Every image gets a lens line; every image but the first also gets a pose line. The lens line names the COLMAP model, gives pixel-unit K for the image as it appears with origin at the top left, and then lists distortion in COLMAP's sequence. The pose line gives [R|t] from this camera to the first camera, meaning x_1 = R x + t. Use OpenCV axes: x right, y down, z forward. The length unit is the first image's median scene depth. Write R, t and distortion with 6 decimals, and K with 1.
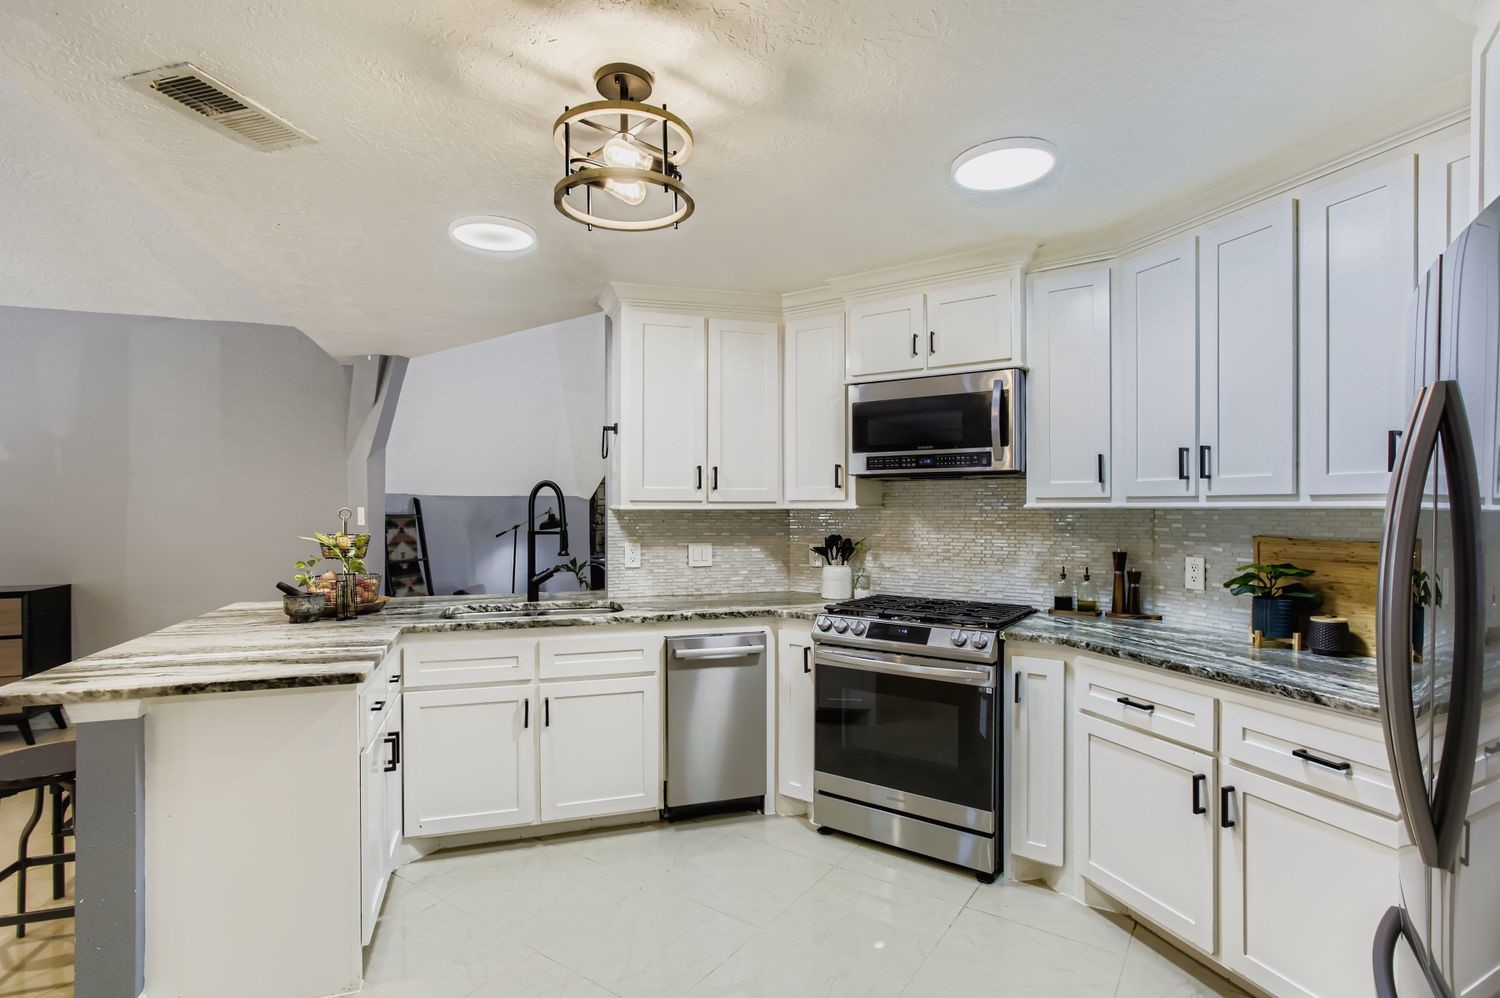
lens RADIAL K [[722.7, 0, 758.0], [0, 722.7, 498.3], [0, 0, 1]] dist [-0.020051, 0.010185]
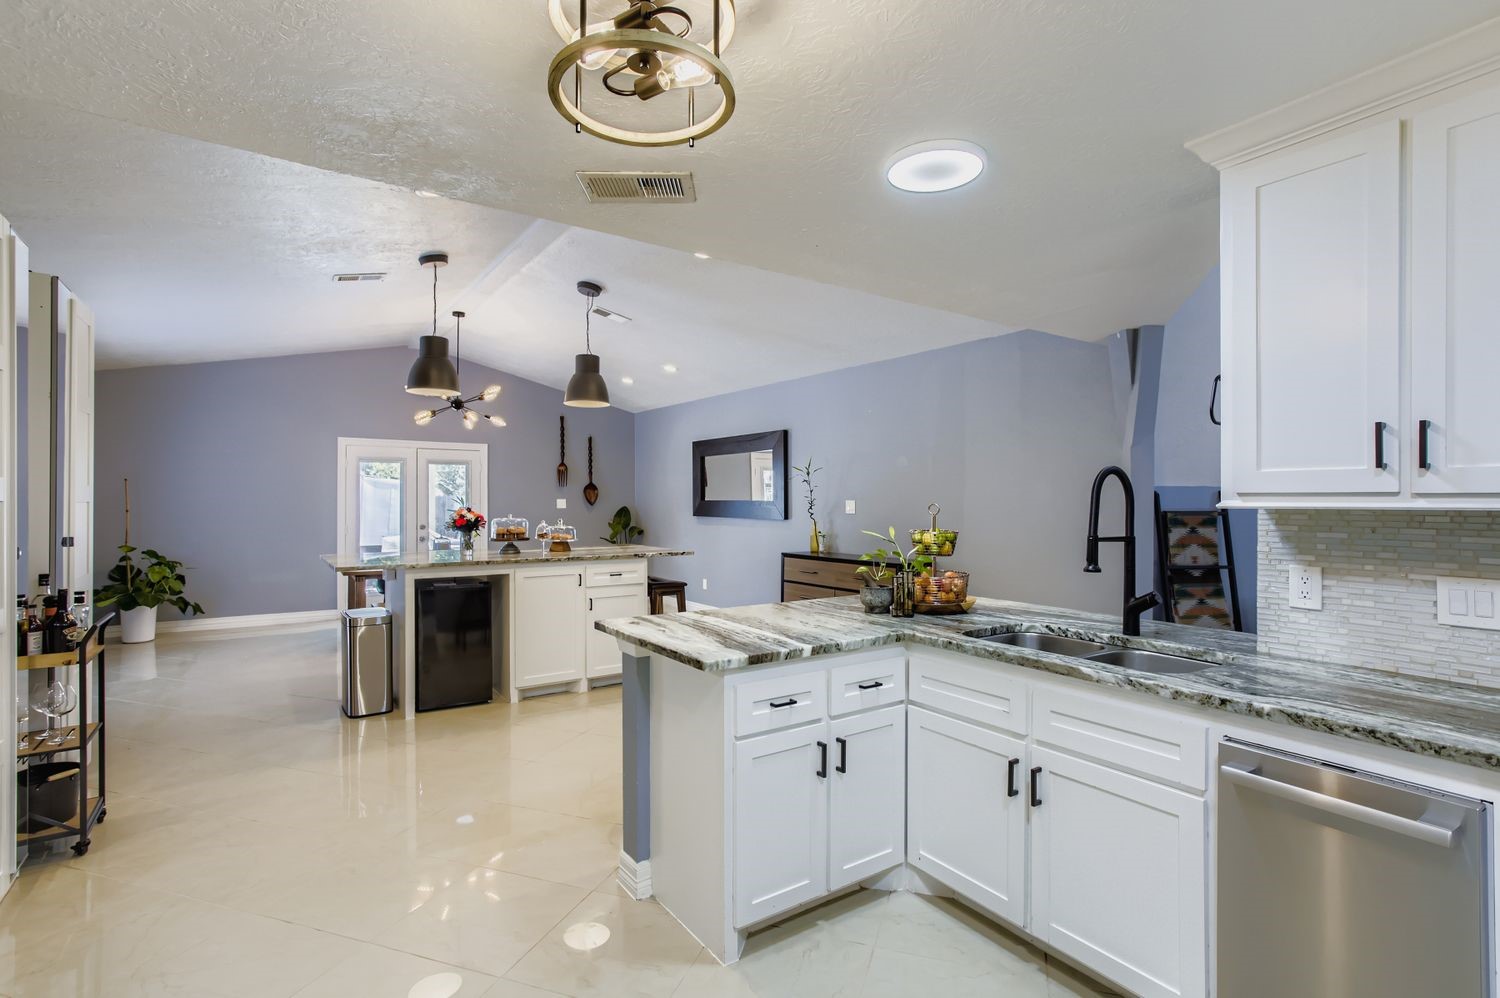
lens RADIAL K [[722.7, 0, 758.0], [0, 722.7, 498.3], [0, 0, 1]] dist [-0.020051, 0.010185]
pose [[0.294504, -0.000002, -0.955650, 0.248347], [0.005917, 0.999981, 0.001821, 0.004275], [0.955632, -0.006191, 0.294498, 0.416879]]
